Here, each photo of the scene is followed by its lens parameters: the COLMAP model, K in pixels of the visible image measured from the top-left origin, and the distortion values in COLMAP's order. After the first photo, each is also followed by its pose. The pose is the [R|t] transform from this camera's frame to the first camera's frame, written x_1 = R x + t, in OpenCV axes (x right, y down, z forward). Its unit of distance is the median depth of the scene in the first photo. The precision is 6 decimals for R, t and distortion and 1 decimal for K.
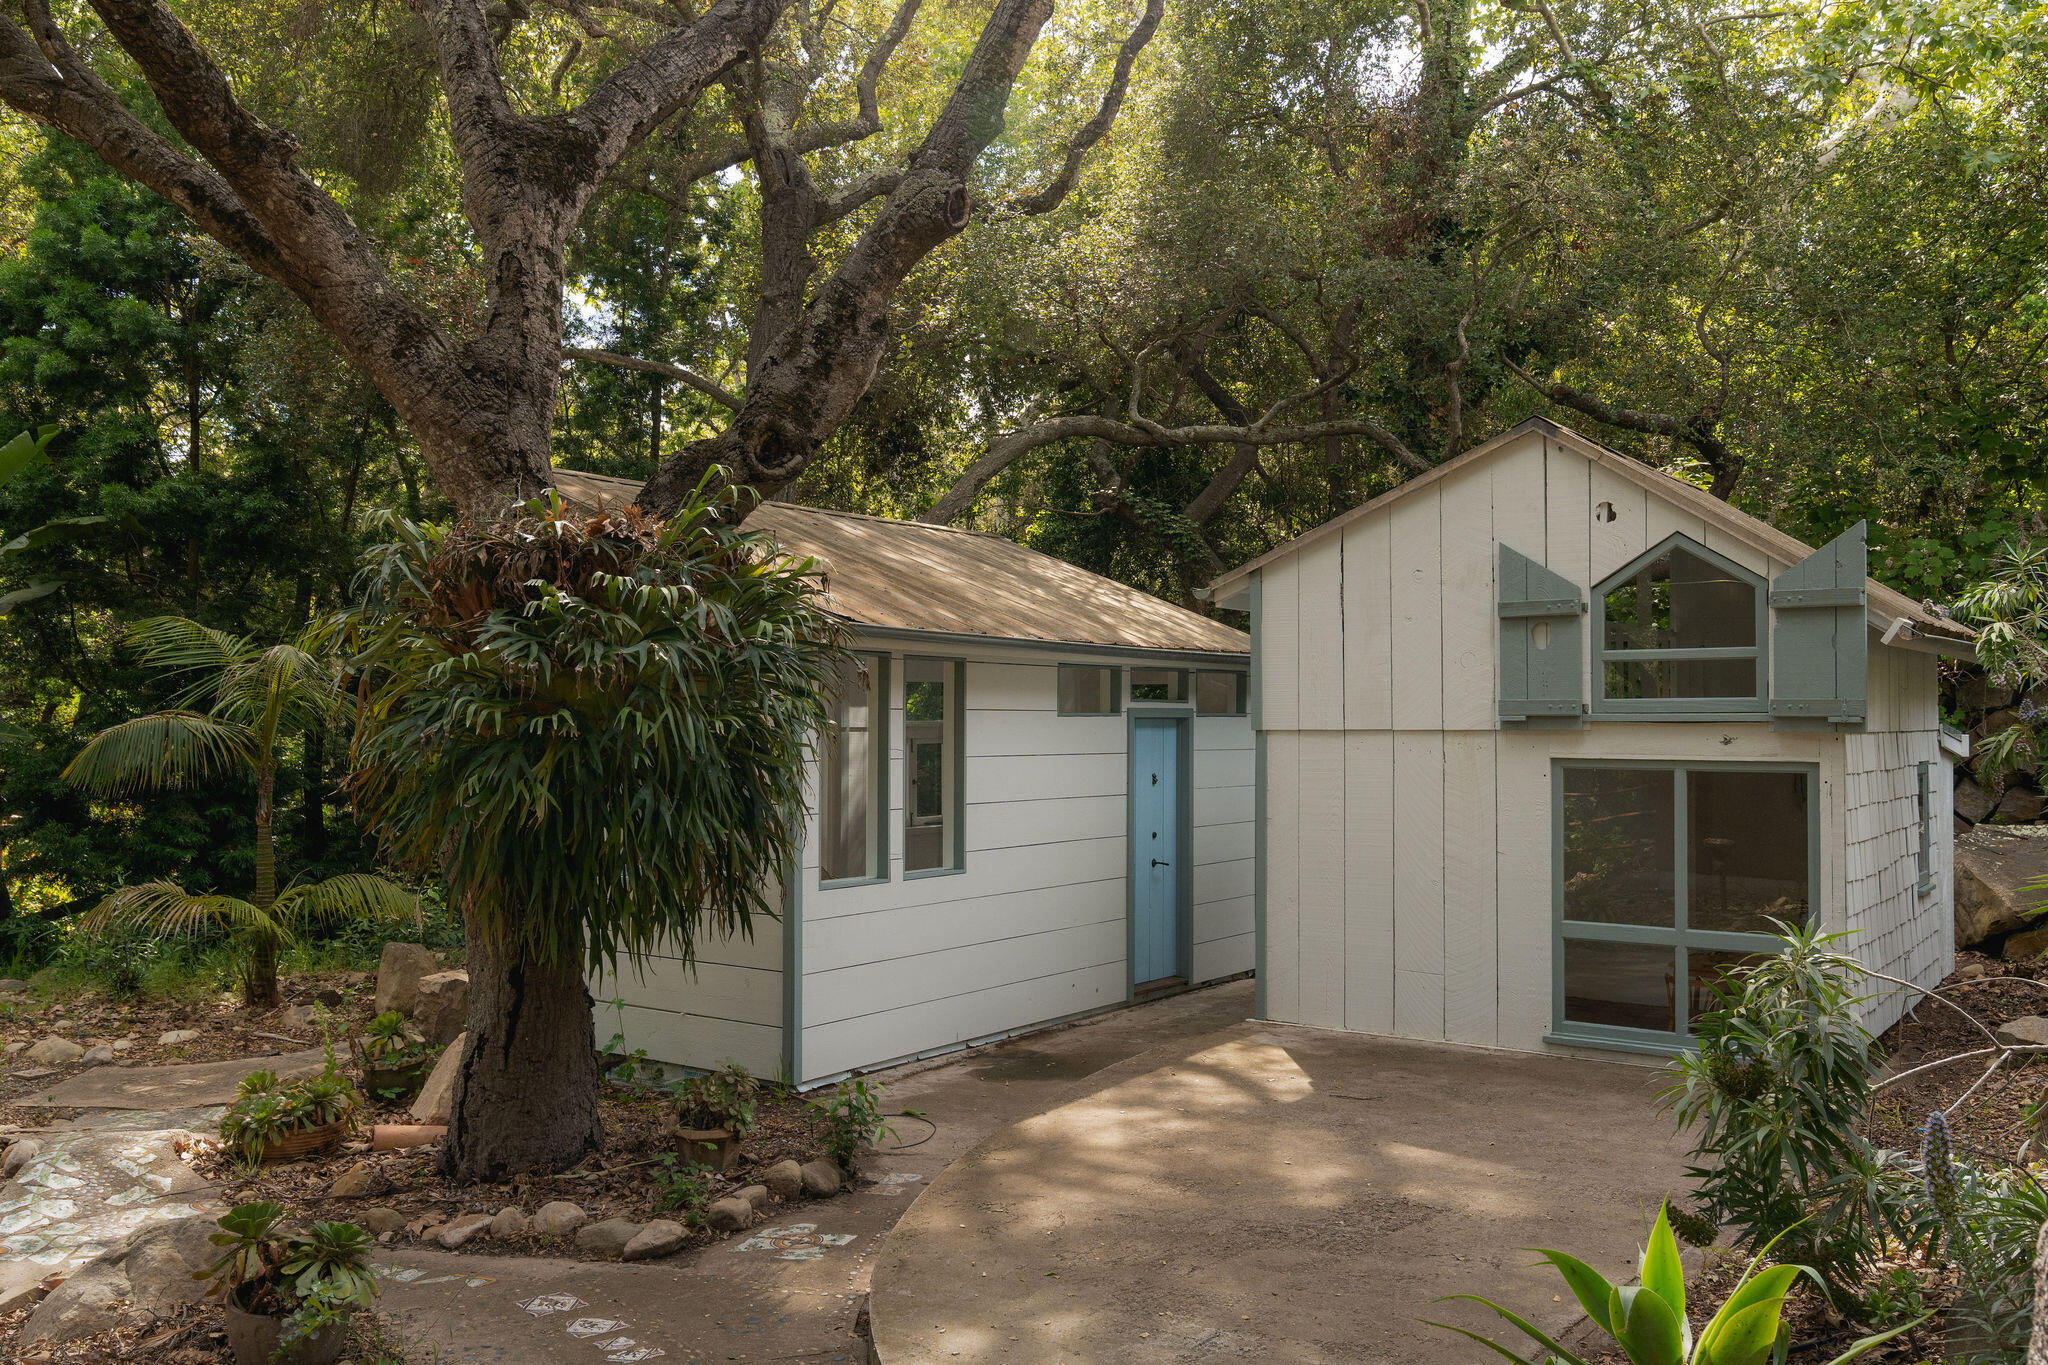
lens RADIAL K [[1706.9, 0, 1019.8], [0, 1706.9, 683.4], [0, 0, 1]] dist [0.004918, 0.000205]
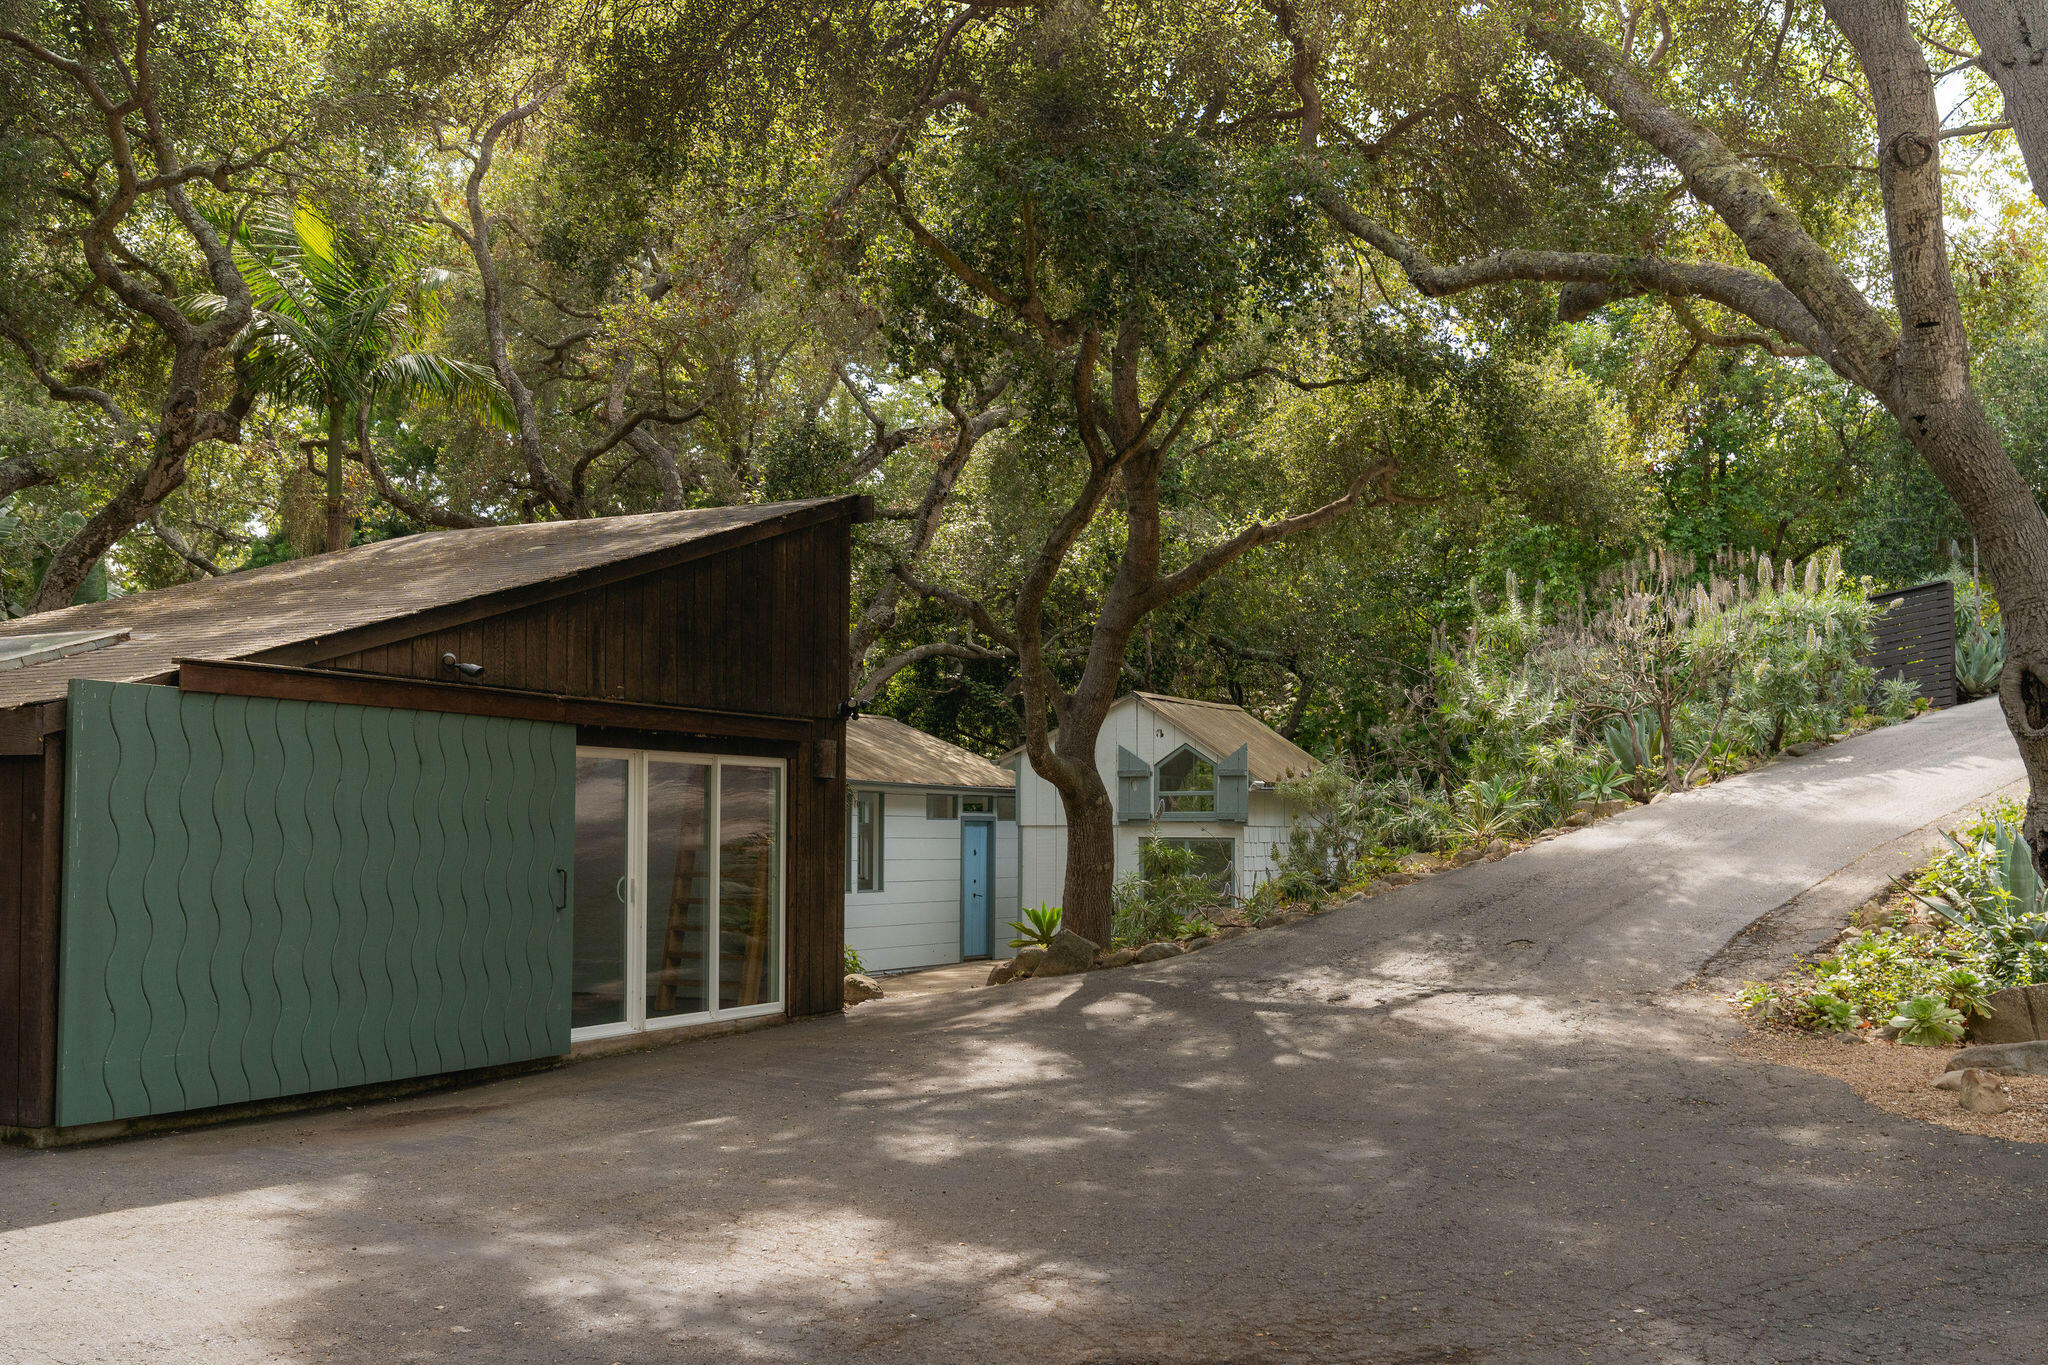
lens RADIAL K [[1945.5, 0, 1025.6], [0, 1945.5, 675.8], [0, 0, 1]] dist [0.008303, 0.000000]
pose [[0.996318, 0.011004, 0.085028, -0.060487], [-0.005779, 0.998093, -0.061455, -0.009908], [-0.085542, 0.060738, 0.994481, -1.345096]]
